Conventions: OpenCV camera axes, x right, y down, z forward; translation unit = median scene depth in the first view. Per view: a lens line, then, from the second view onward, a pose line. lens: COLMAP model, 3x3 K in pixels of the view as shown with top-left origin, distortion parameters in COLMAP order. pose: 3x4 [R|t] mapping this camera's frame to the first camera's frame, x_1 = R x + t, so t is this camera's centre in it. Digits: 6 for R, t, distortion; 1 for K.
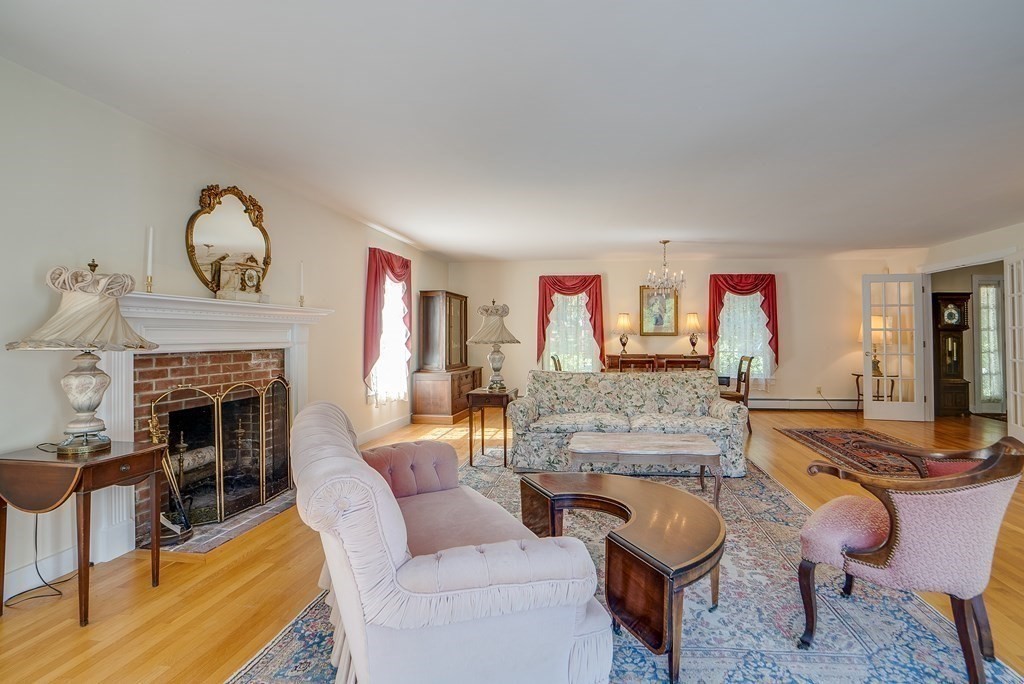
lens RADIAL K [[502.8, 0, 552.5], [0, 502.8, 325.4], [0, 0, 1]] dist [-0.040690, 0.007921]
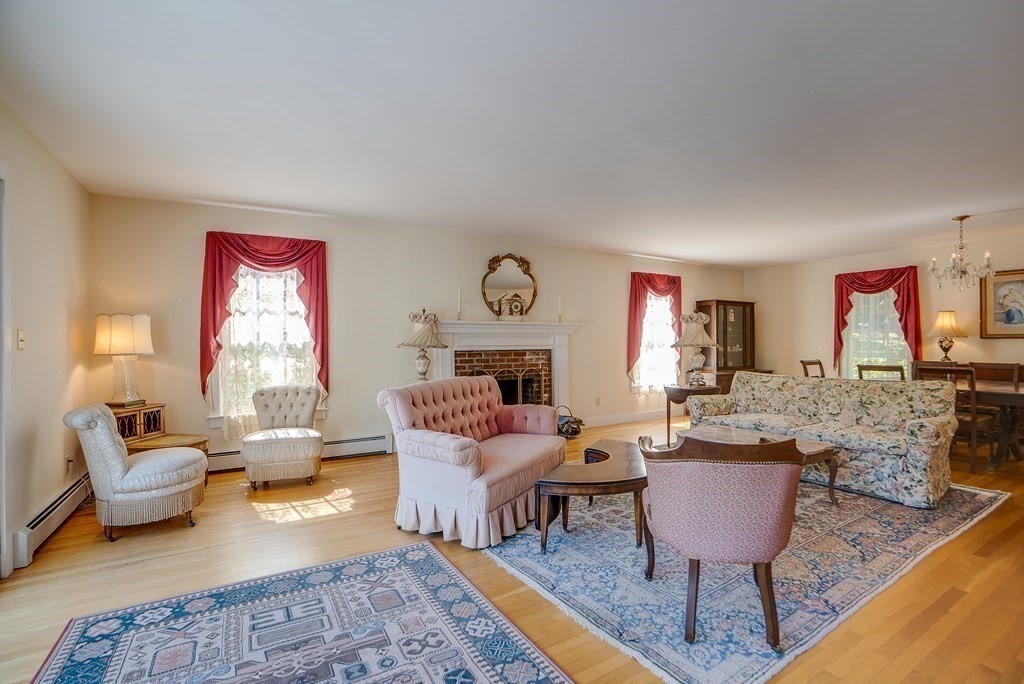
lens RADIAL K [[473.3, 0, 497.8], [0, 473.3, 346.5], [0, 0, 1]] dist [-0.050581, 0.008873]
pose [[0.591755, 0.002546, -0.806114, 0.492144], [0.022869, 0.999540, 0.019944, 0.004005], [0.805794, -0.030237, 0.591424, -0.005000]]
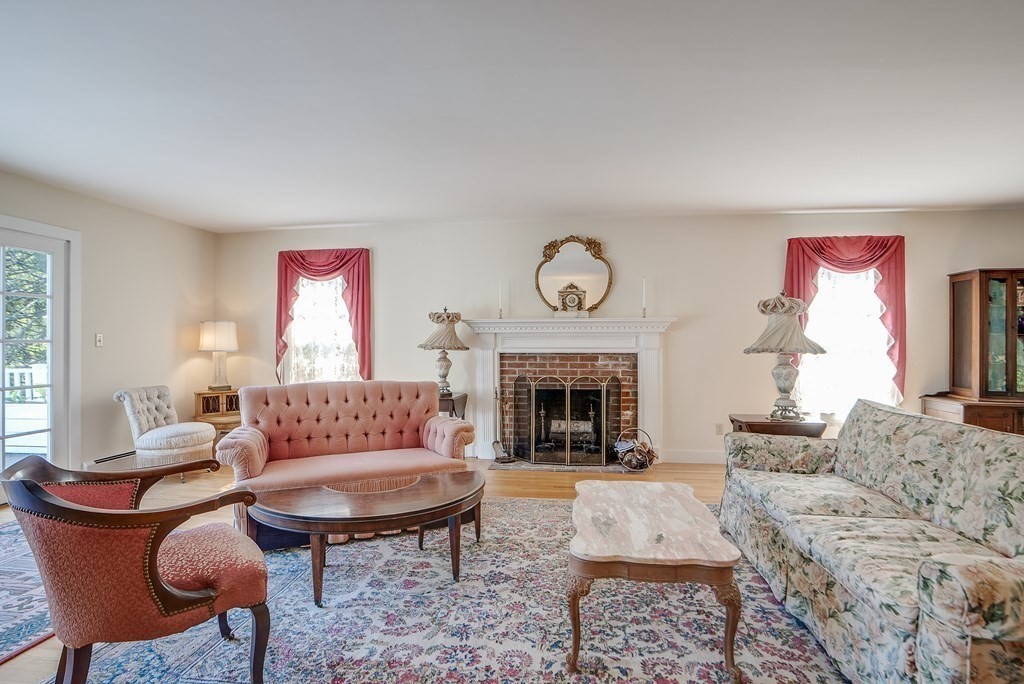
lens RADIAL K [[502.8, 0, 494.6], [0, 502.8, 346.3], [0, 0, 1]] dist [-0.040690, 0.007921]
pose [[-0.040677, 0.004942, -0.999160, 0.596973], [0.019793, 0.999796, 0.004139, 0.016090], [0.998976, -0.019608, -0.040766, 0.633470]]
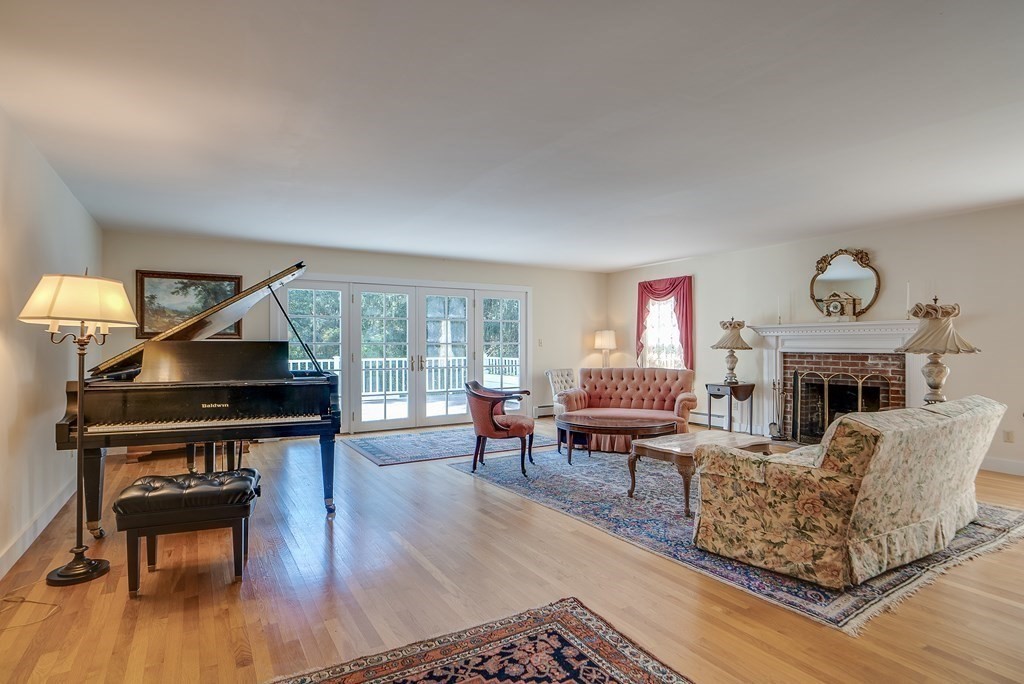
lens RADIAL K [[502.8, 0, 531.3], [0, 502.8, 344.7], [0, 0, 1]] dist [-0.040690, 0.007921]
pose [[-0.769359, 0.000836, -0.638816, 0.867049], [0.013157, 0.999808, -0.014538, 0.026203], [0.638682, -0.019590, -0.769222, 1.203229]]
